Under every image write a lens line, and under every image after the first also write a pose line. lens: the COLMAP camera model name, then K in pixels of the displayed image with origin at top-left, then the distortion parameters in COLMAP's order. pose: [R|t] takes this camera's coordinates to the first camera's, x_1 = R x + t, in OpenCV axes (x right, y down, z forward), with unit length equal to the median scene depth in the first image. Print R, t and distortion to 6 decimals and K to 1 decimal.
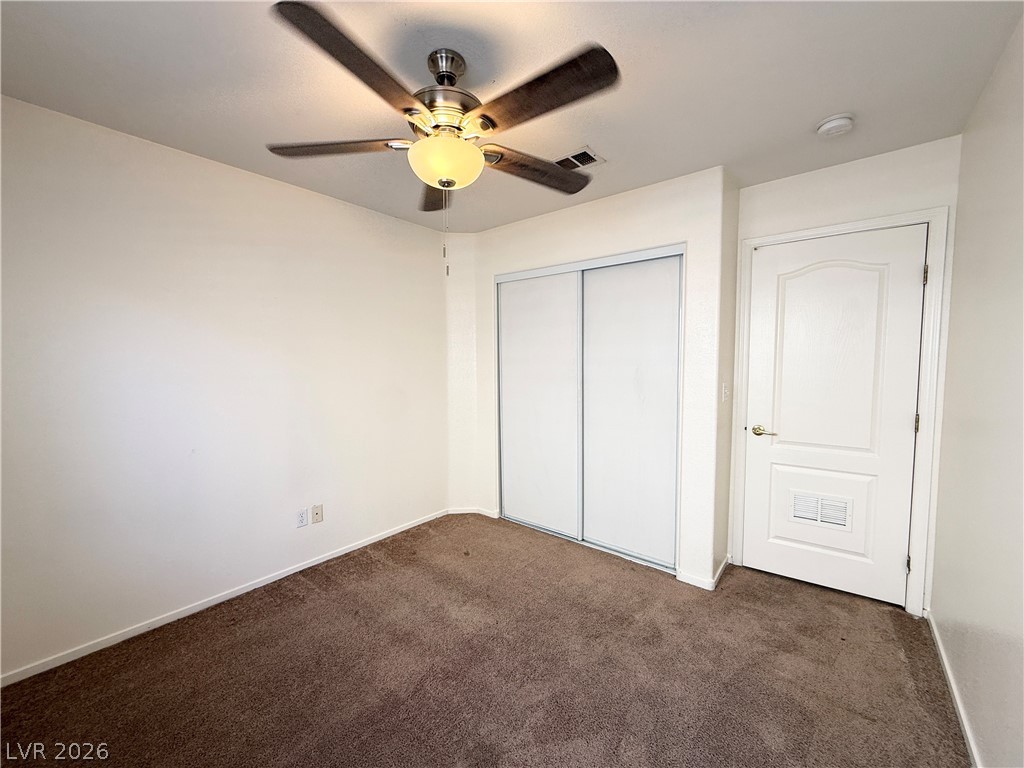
lens RADIAL K [[407.1, 0, 506.9], [0, 407.1, 385.0], [0, 0, 1]] dist [-0.000558, 0.000151]
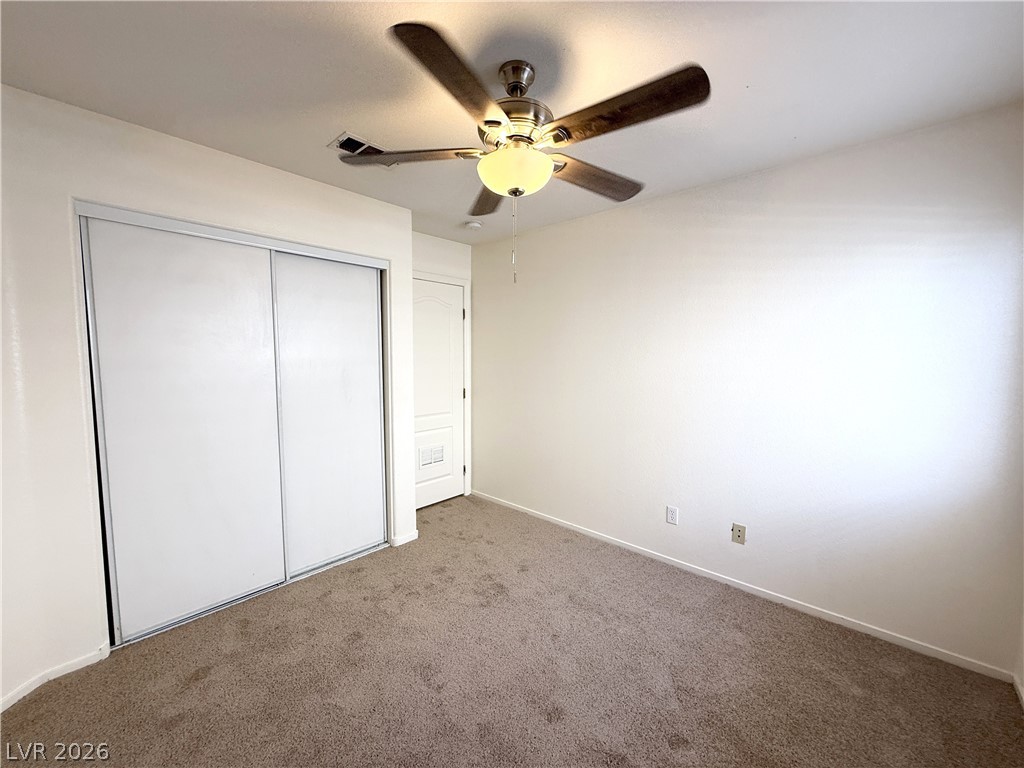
lens RADIAL K [[407.1, 0, 506.9], [0, 407.1, 385.0], [0, 0, 1]] dist [-0.000558, 0.000151]
pose [[0.057542, -0.074116, 0.995588, -0.945321], [0.057020, 0.995857, 0.070840, -0.072083], [-0.996713, 0.052692, 0.061530, 0.782335]]
